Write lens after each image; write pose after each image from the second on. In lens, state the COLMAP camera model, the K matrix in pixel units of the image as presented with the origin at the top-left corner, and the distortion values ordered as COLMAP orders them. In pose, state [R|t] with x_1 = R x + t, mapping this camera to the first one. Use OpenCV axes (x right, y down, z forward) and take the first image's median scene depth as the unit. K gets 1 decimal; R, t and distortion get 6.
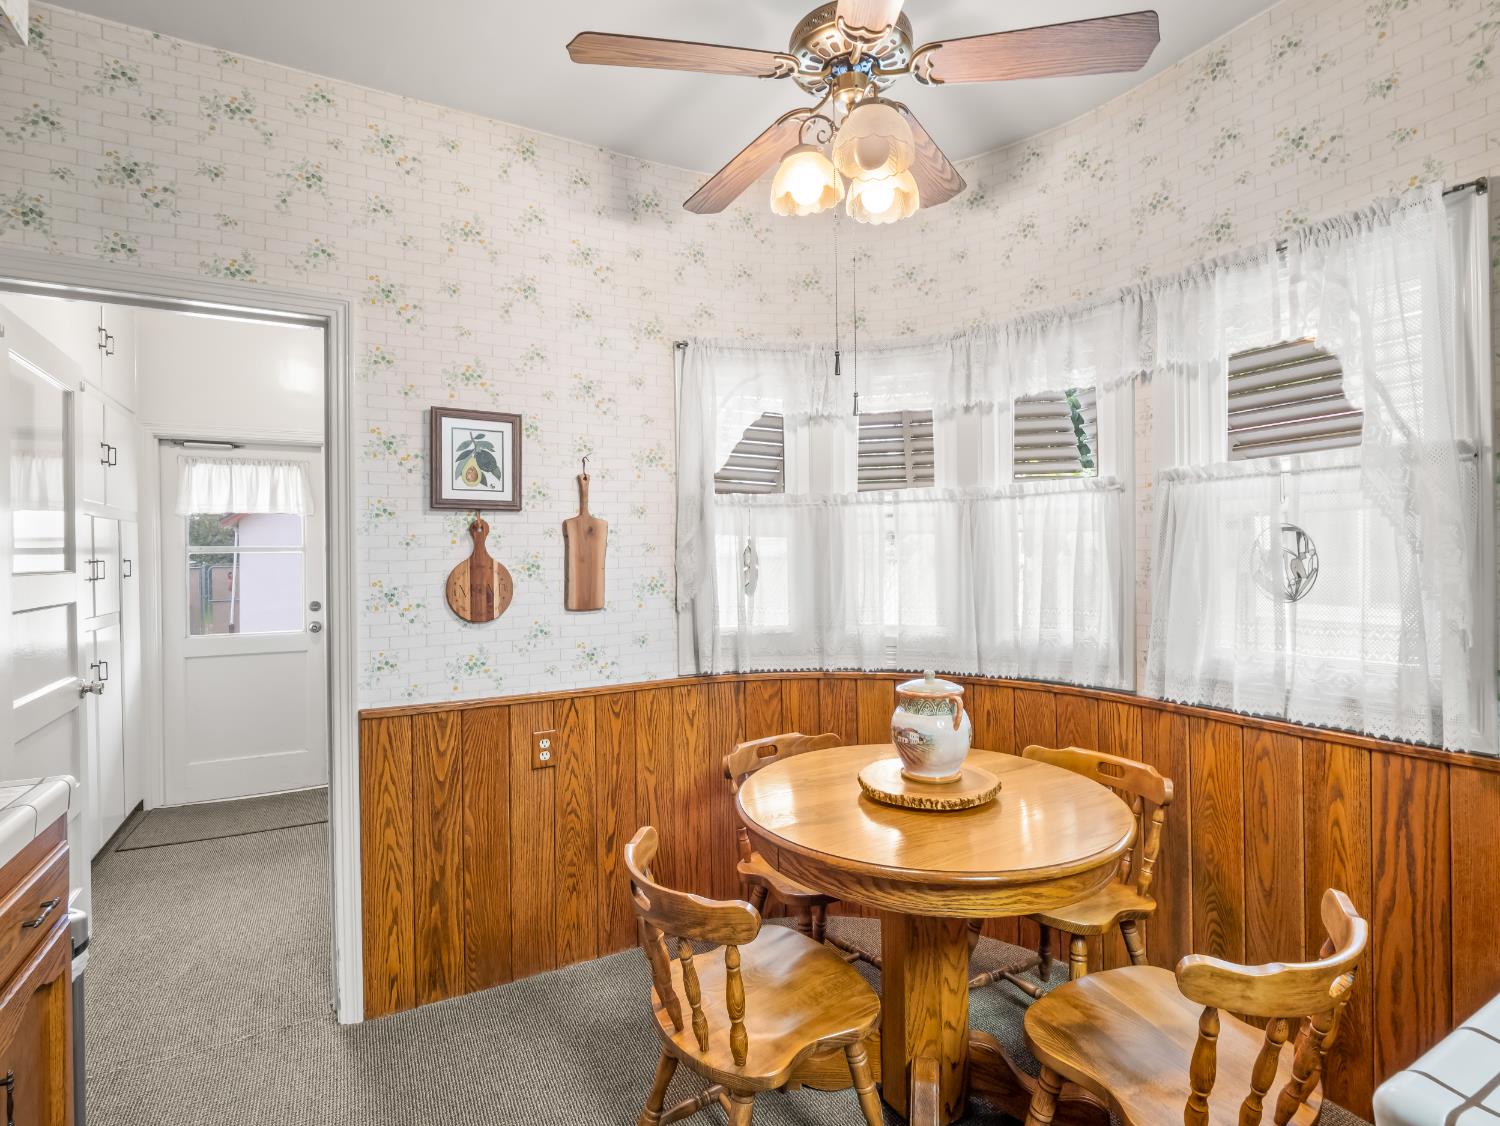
lens RADIAL K [[731.5, 0, 742.1], [0, 731.5, 571.5], [0, 0, 1]] dist [-0.005613, -0.000625]
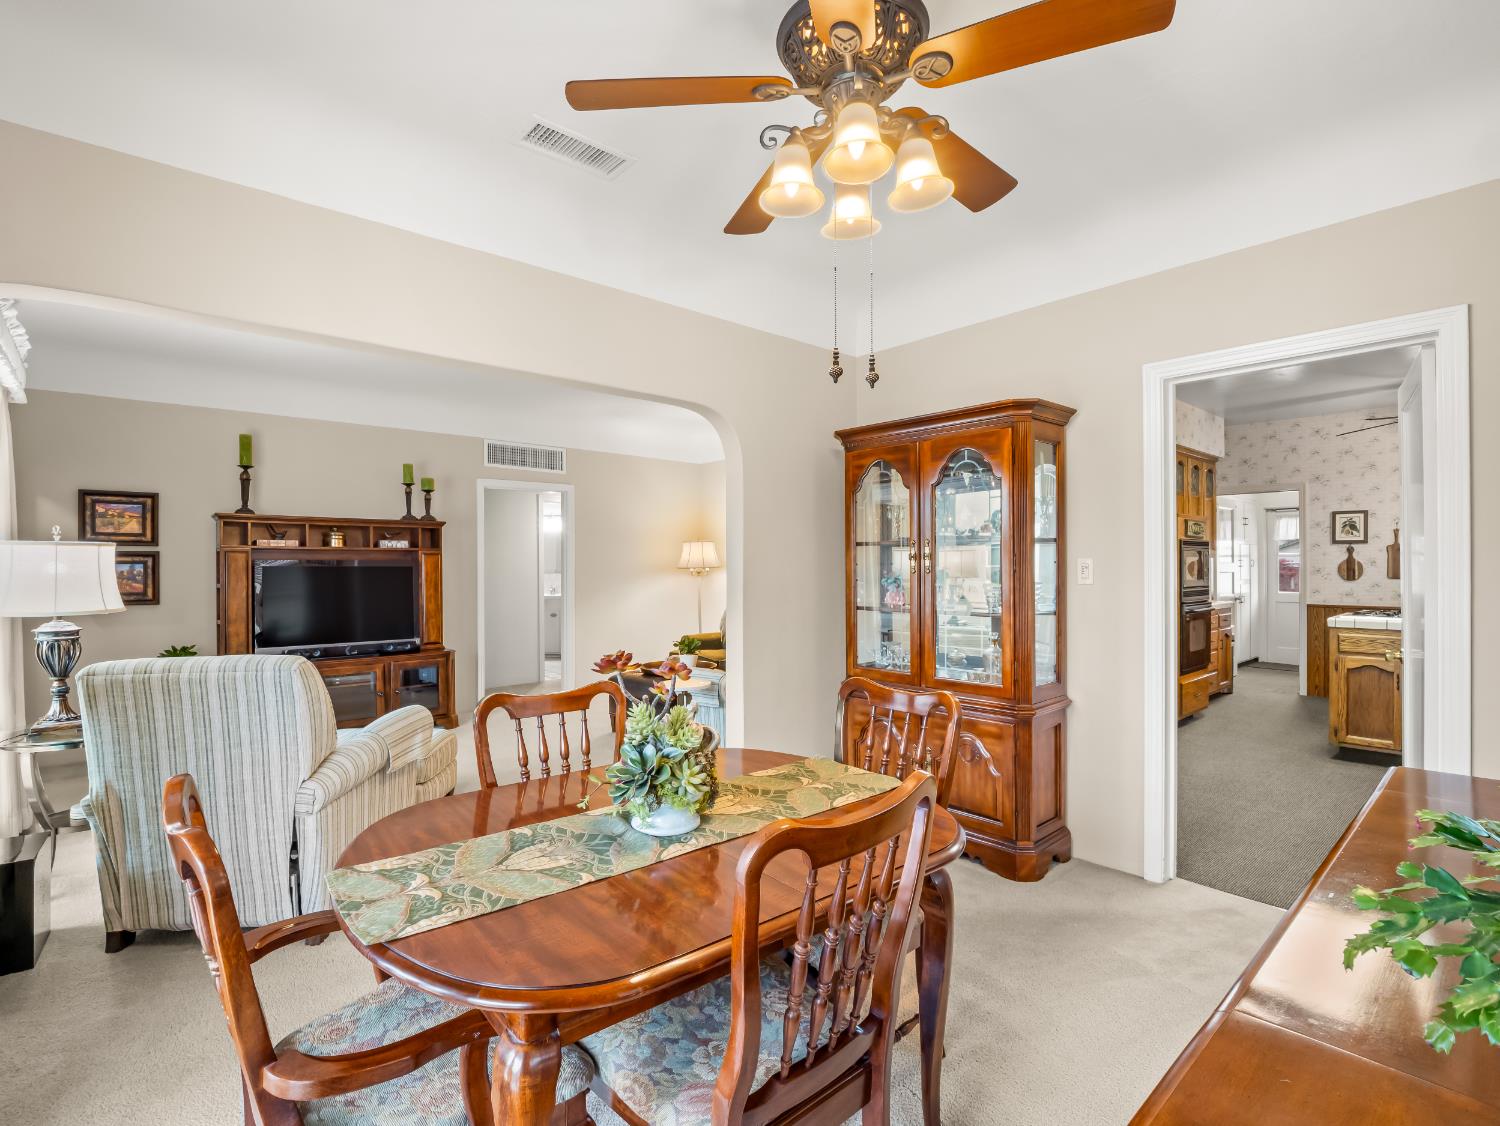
lens RADIAL K [[733.3, 0, 743.1], [0, 733.3, 548.3], [0, 0, 1]] dist [-0.003533, -0.000563]
pose [[0.225028, -0.011848, -0.974280, 2.027383], [-0.014409, 0.999776, -0.015486, 0.019601], [0.974246, 0.017523, 0.224807, -2.136841]]
